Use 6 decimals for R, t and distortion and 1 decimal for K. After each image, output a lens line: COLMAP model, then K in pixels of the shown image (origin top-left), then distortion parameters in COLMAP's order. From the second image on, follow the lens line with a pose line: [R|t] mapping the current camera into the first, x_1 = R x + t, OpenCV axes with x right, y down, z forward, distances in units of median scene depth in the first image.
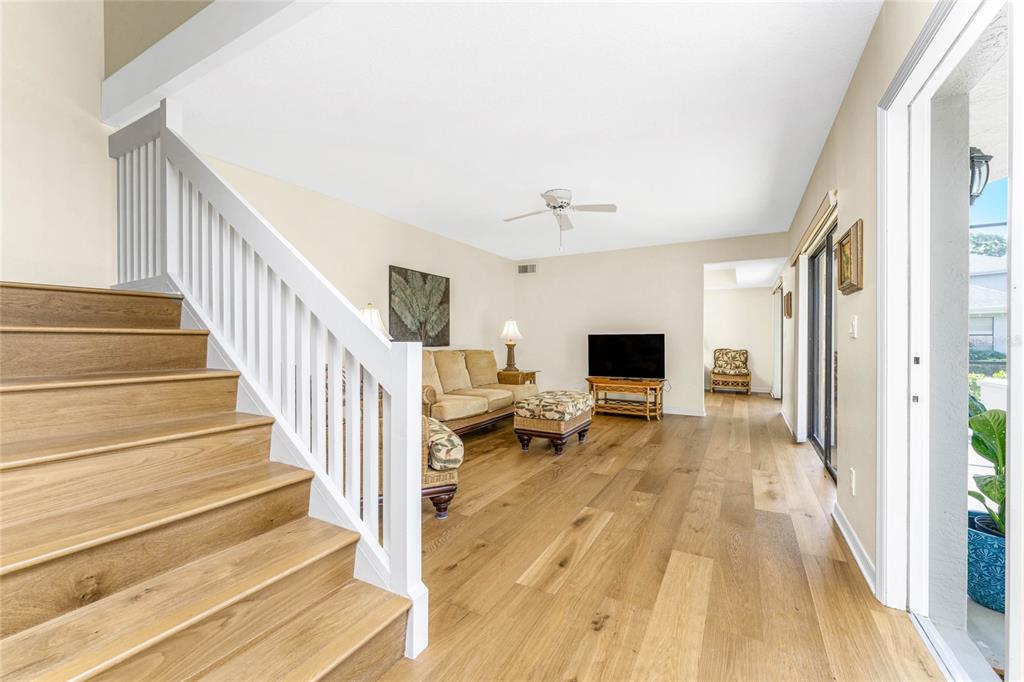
lens RADIAL K [[421.9, 0, 514.0], [0, 421.9, 344.9], [0, 0, 1]] dist [-0.000682, -0.000027]
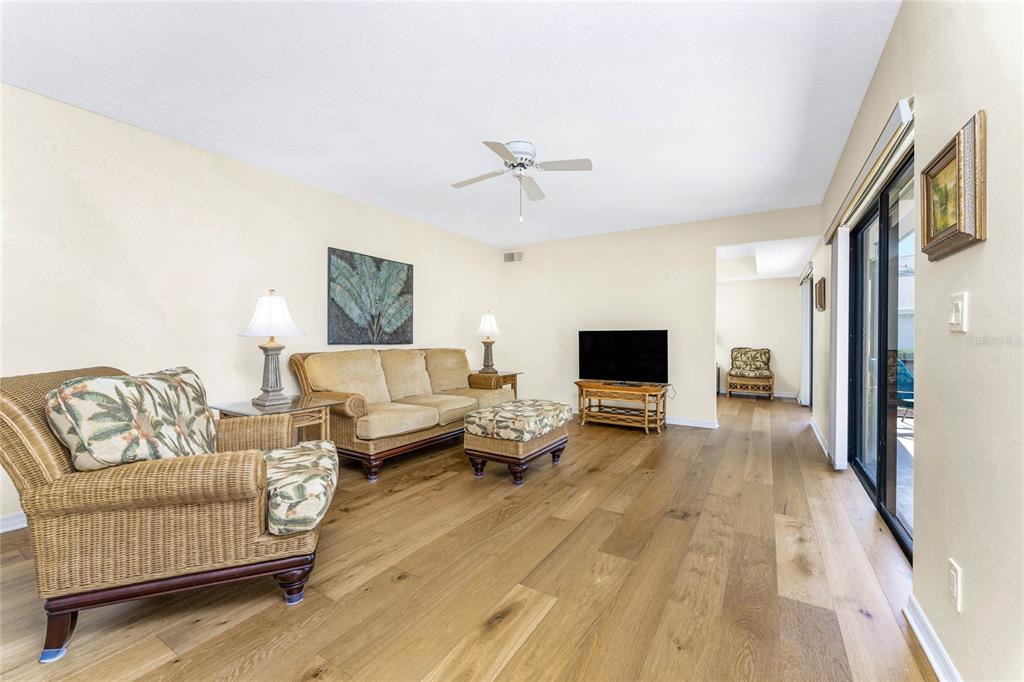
lens RADIAL K [[417.4, 0, 510.8], [0, 417.4, 342.4], [0, 0, 1]] dist [-0.000400, -0.000156]
pose [[0.998668, 0.001904, -0.051567, 0.120235], [-0.001923, 0.999998, -0.000319, -0.000696], [0.051566, 0.000417, 0.998670, 0.210990]]
